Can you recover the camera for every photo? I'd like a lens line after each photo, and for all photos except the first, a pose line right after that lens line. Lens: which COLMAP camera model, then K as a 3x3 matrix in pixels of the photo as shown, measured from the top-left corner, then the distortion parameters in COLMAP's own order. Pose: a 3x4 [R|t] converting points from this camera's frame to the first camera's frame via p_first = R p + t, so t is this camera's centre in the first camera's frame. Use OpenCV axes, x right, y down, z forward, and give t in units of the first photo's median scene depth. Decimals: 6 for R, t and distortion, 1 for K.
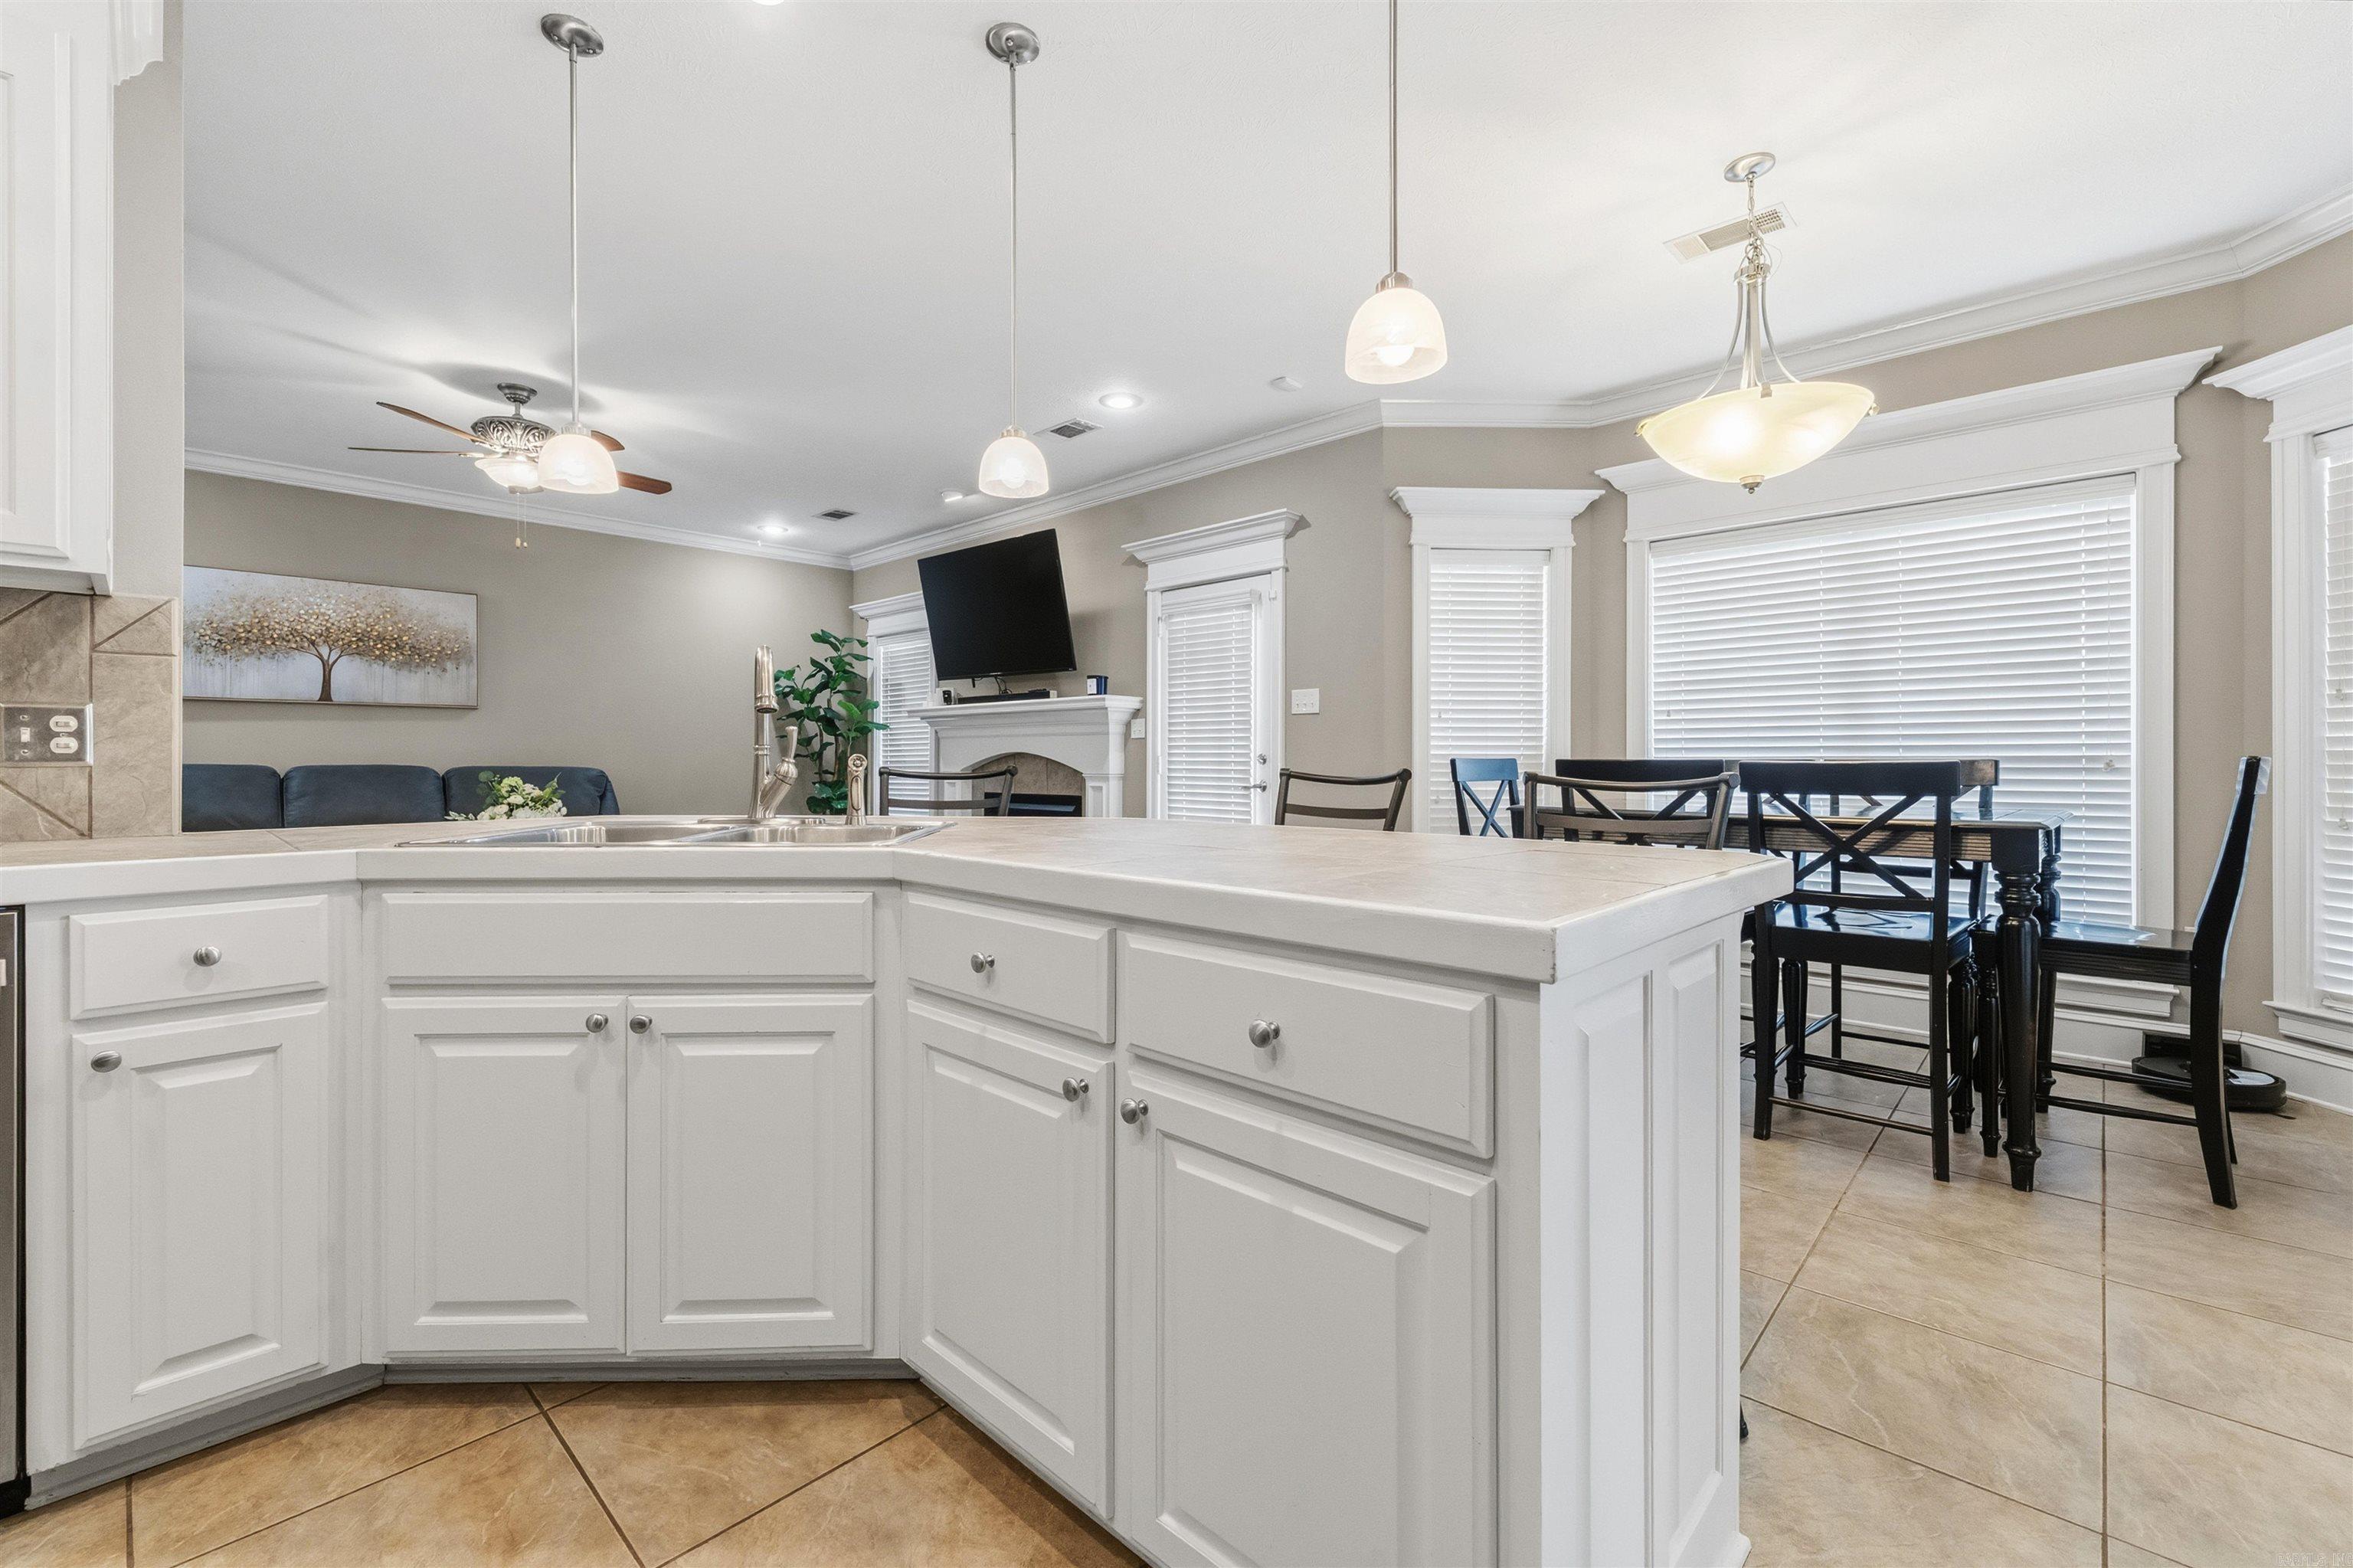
lens RADIAL K [[971.4, 0, 1178.1], [0, 971.4, 767.6], [0, 0, 1]] dist [0.006777, -0.002847]
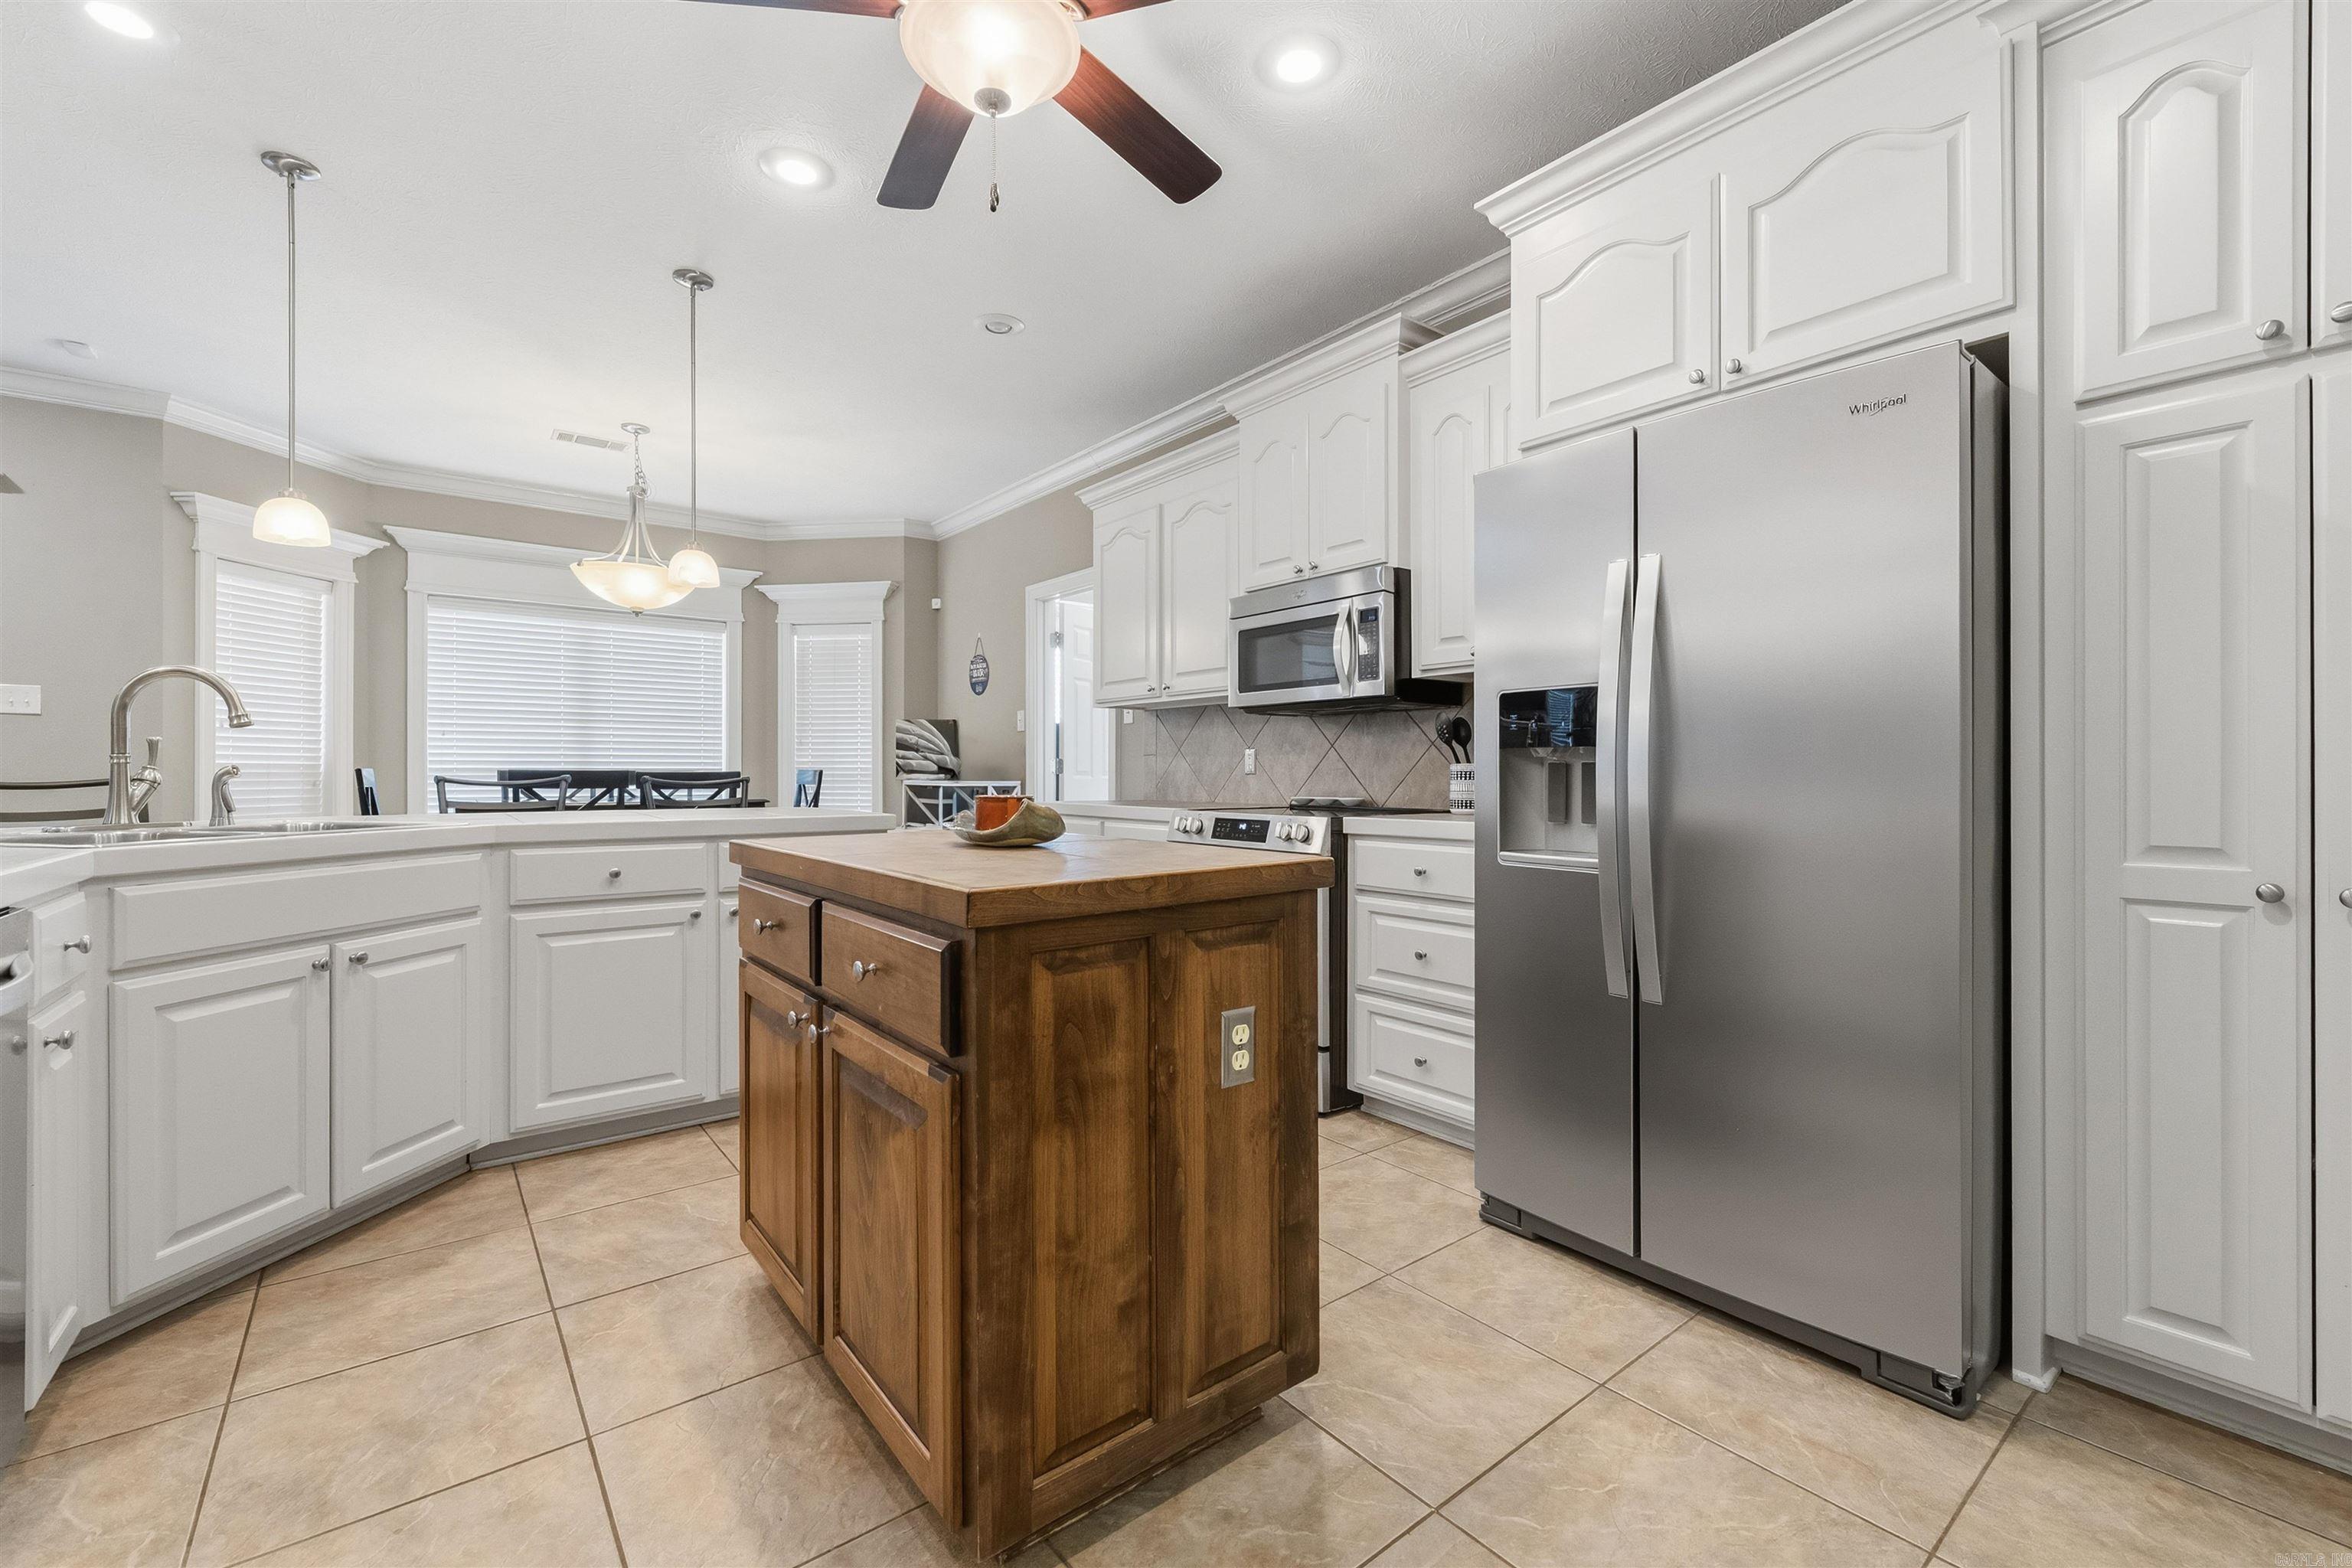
lens RADIAL K [[971.0, 0, 1174.4], [0, 971.0, 778.8], [0, 0, 1]] dist [0.006777, -0.002847]
pose [[0.147313, -0.004599, 0.989079, -0.545813], [0.003981, 0.999984, 0.004057, 0.001614], [-0.989082, 0.003340, 0.147329, -0.112212]]
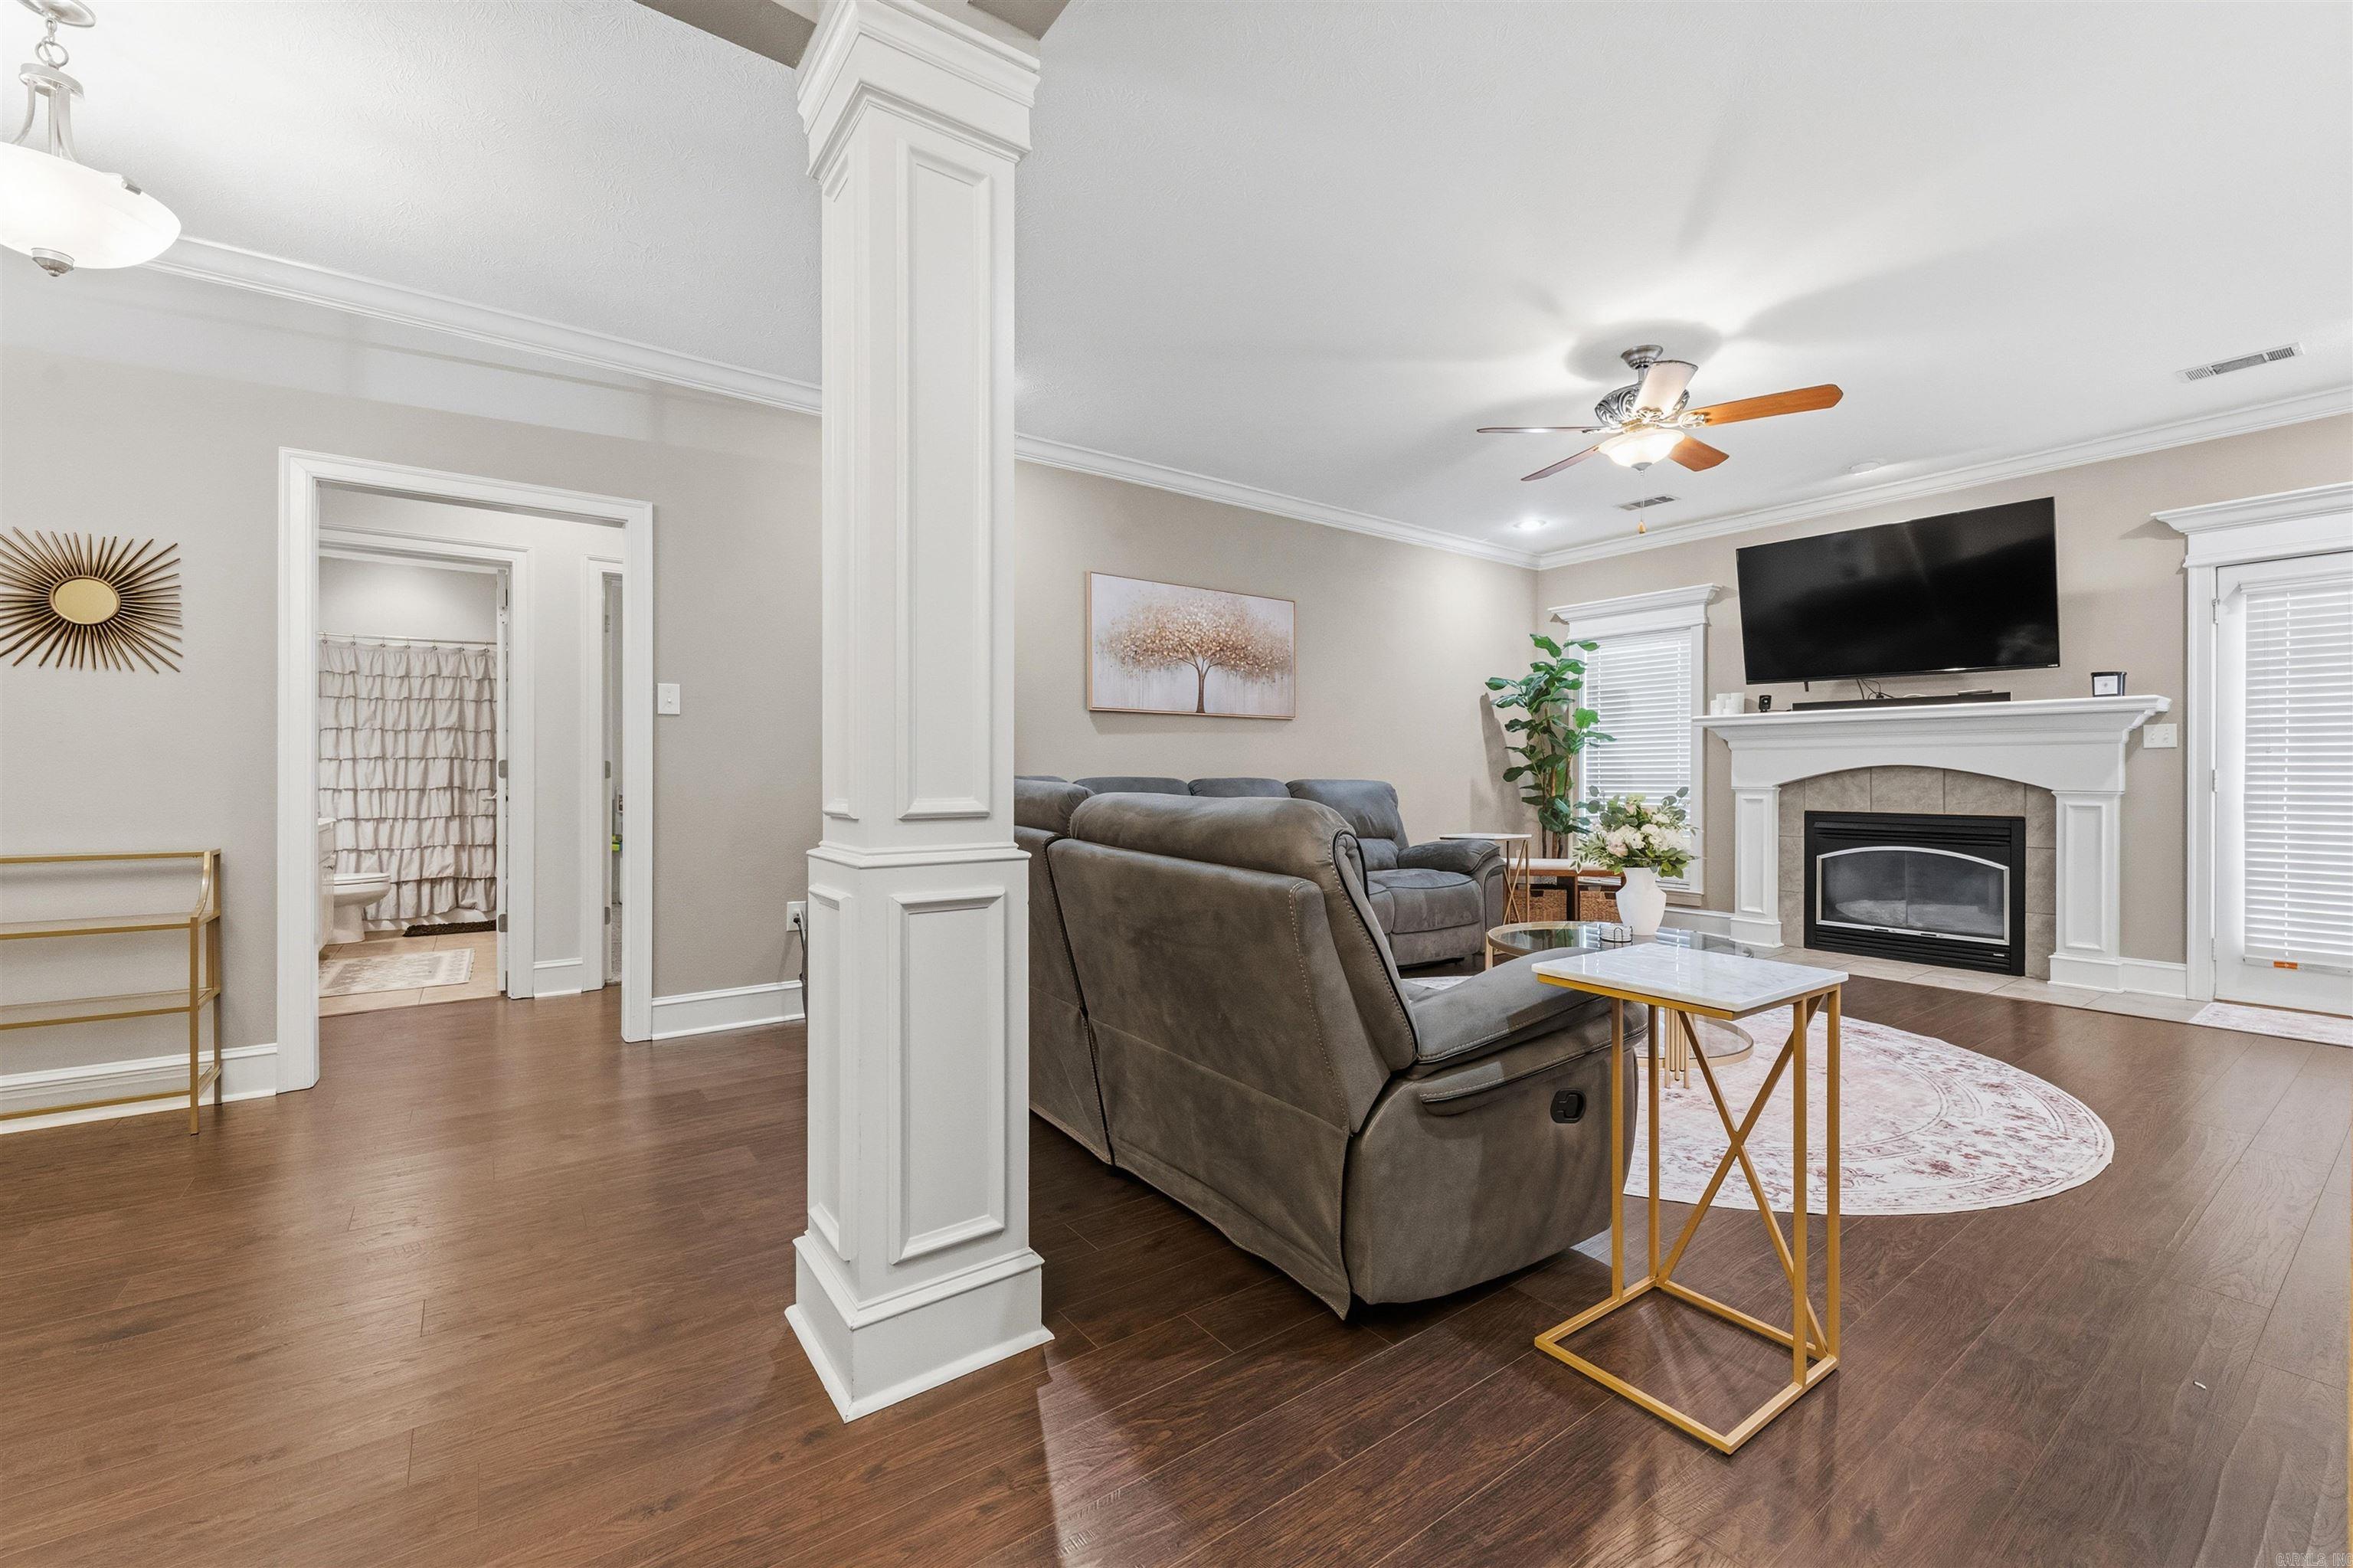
lens RADIAL K [[971.4, 0, 1167.4], [0, 971.4, 770.4], [0, 0, 1]] dist [0.006777, -0.002847]
pose [[0.980610, 0.001140, -0.195966, -0.806393], [-0.003522, 0.999924, -0.011807, 0.001307], [0.195938, 0.012268, 0.980540, 0.042463]]
